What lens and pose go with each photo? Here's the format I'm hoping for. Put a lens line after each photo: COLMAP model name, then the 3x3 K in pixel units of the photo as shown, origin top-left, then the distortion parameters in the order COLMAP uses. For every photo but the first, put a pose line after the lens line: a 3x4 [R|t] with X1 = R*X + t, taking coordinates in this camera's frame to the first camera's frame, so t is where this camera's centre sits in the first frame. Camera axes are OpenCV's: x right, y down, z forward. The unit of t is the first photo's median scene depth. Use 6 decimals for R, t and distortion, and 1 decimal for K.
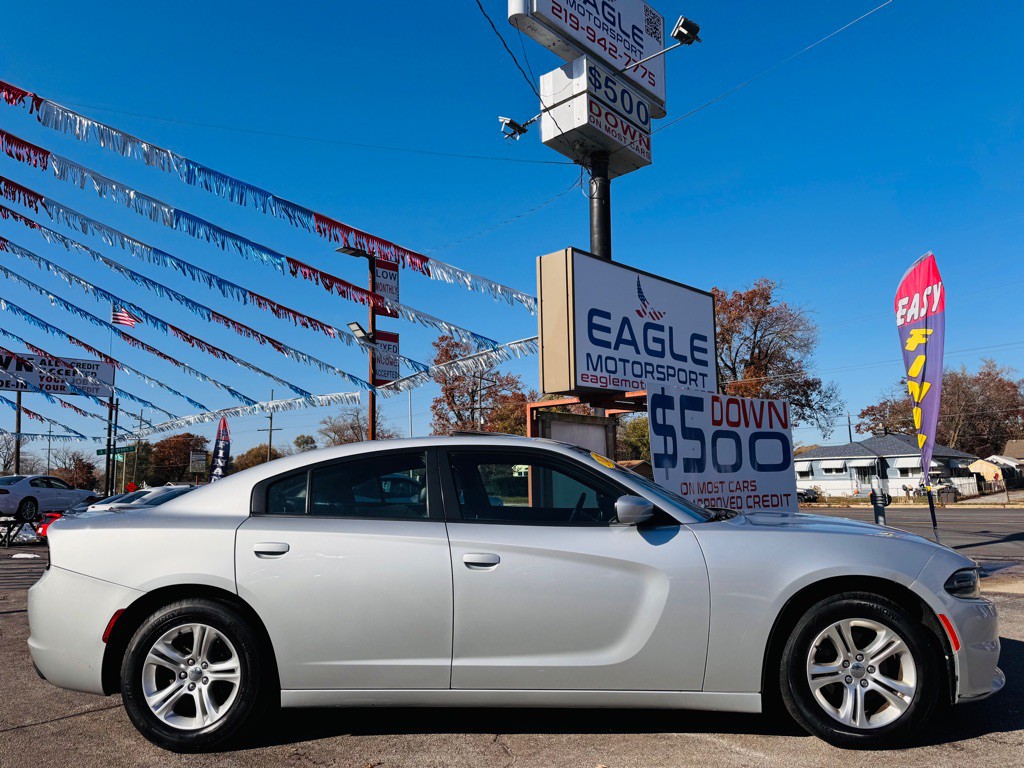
lens RADIAL K [[727.3, 0, 515.3], [0, 727.3, 384.0], [0, 0, 1]] dist [0.063904, -0.041610]
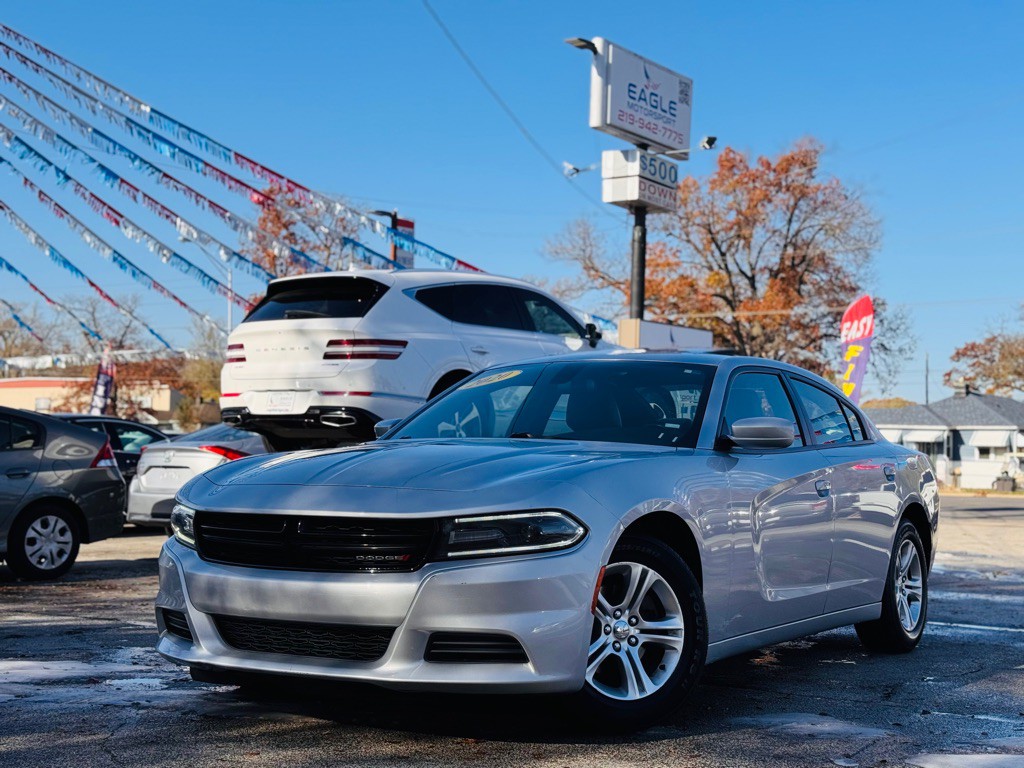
lens RADIAL K [[1498.0, 0, 509.7], [0, 1498.0, 385.6], [0, 0, 1]] dist [0.121845, 0.000000]
pose [[0.990399, 0.049546, 0.129055, -0.629574], [-0.061286, 0.994176, 0.088649, -0.288100], [-0.123911, -0.095707, 0.987667, -2.356764]]
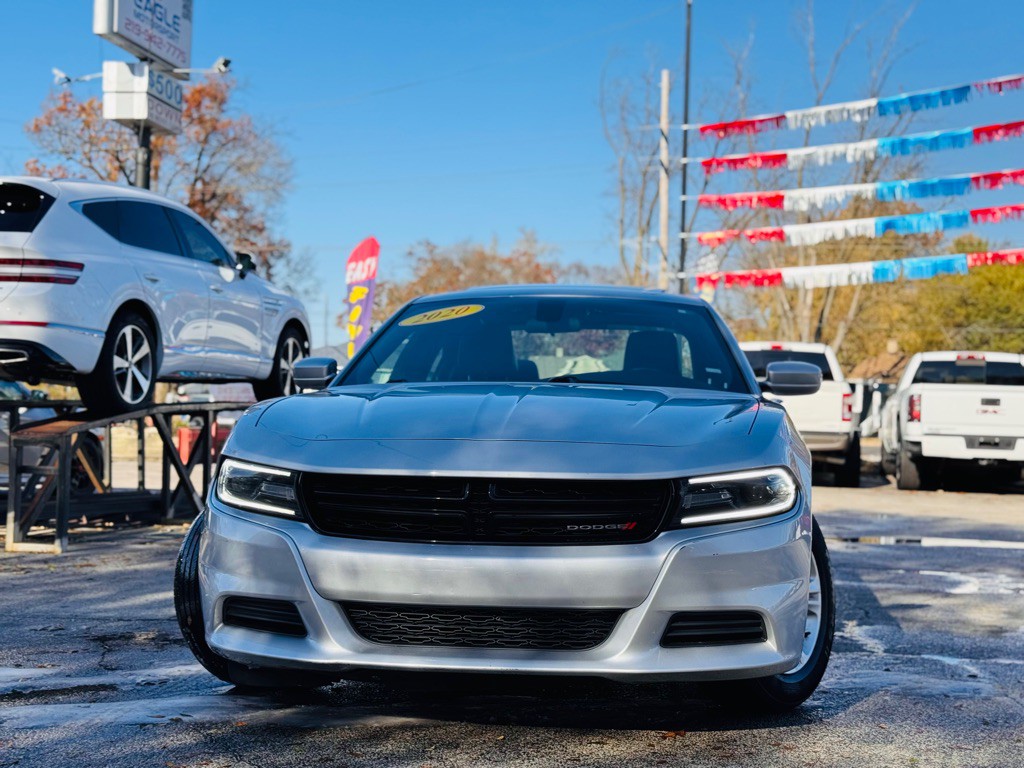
lens RADIAL K [[1498.0, 0, 537.2], [0, 1498.0, 389.2], [0, 0, 1]] dist [0.121845, 0.000000]
pose [[0.843385, 0.049895, 0.534987, -0.918587], [-0.116659, 0.988932, 0.091675, -0.247967], [-0.524492, -0.139728, 0.839872, -2.145396]]
